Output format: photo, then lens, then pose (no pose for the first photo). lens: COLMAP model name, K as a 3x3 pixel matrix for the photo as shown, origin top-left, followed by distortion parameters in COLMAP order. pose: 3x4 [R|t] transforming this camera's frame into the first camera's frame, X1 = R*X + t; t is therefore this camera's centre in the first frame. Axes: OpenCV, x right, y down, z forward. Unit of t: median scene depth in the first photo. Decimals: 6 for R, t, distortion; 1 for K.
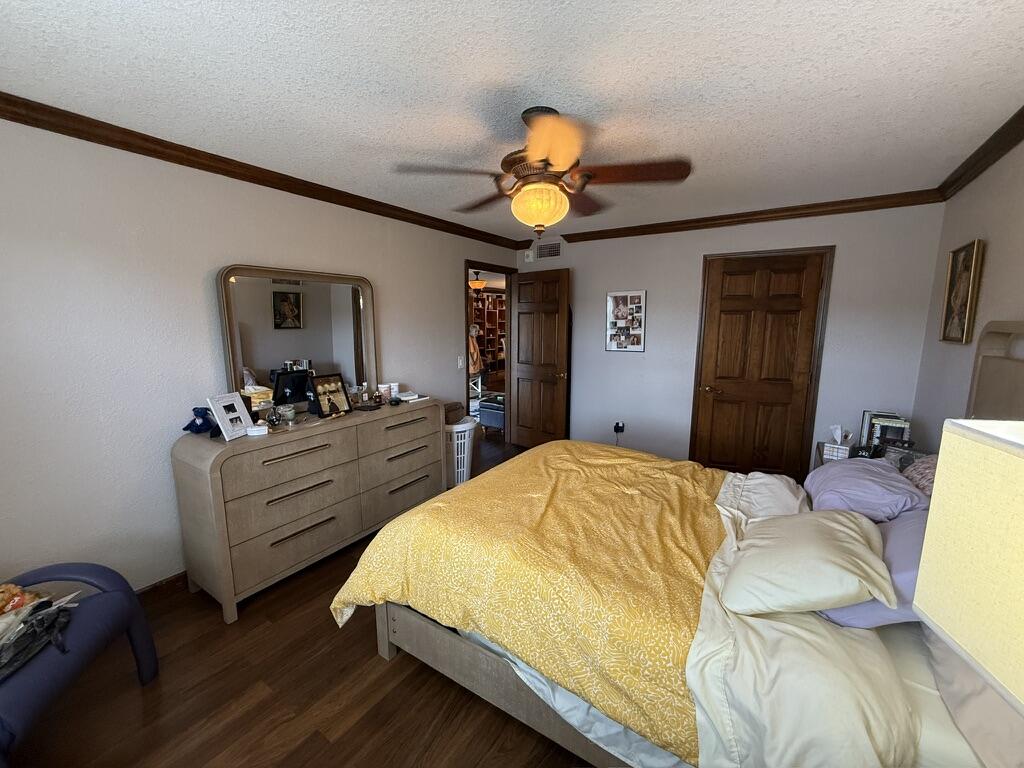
lens RADIAL K [[410.4, 0, 512.0], [0, 410.4, 384.0], [0, 0, 1]] dist [0.000015, 0.000277]
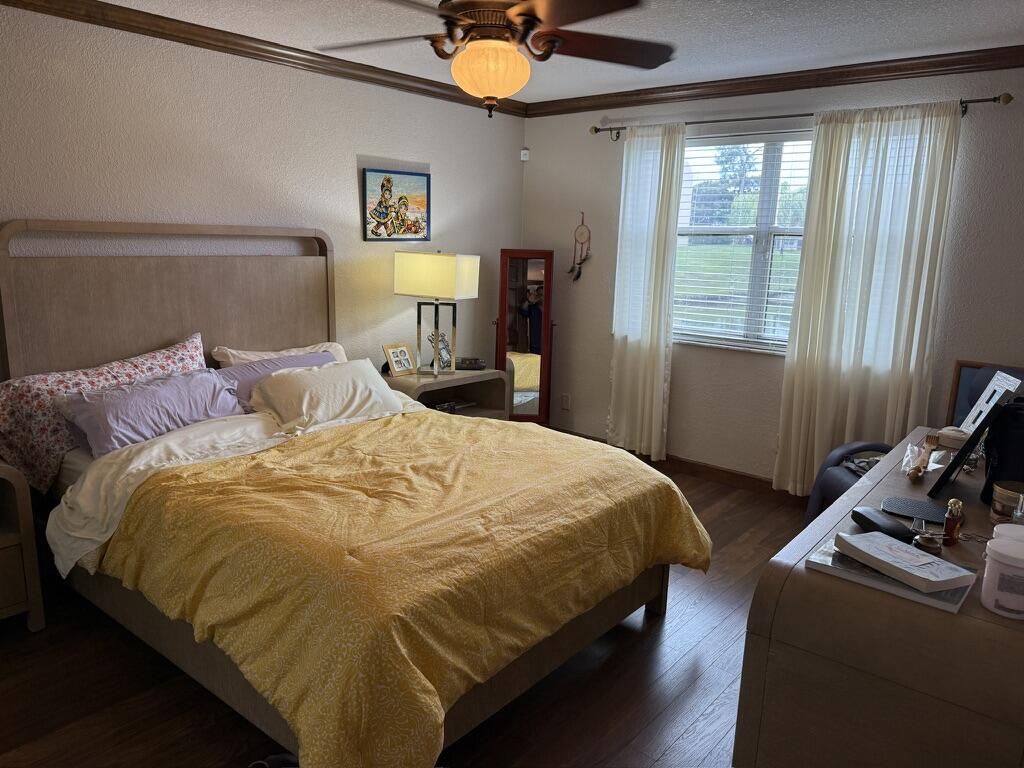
lens RADIAL K [[729.0, 0, 506.3], [0, 729.0, 380.3], [0, 0, 1]] dist [0.104230, -0.157715]
pose [[-0.994891, -0.041946, 0.091830, -0.114679], [-0.007542, 0.937935, 0.346728, -0.425631], [-0.100674, 0.344264, -0.933460, 2.691474]]
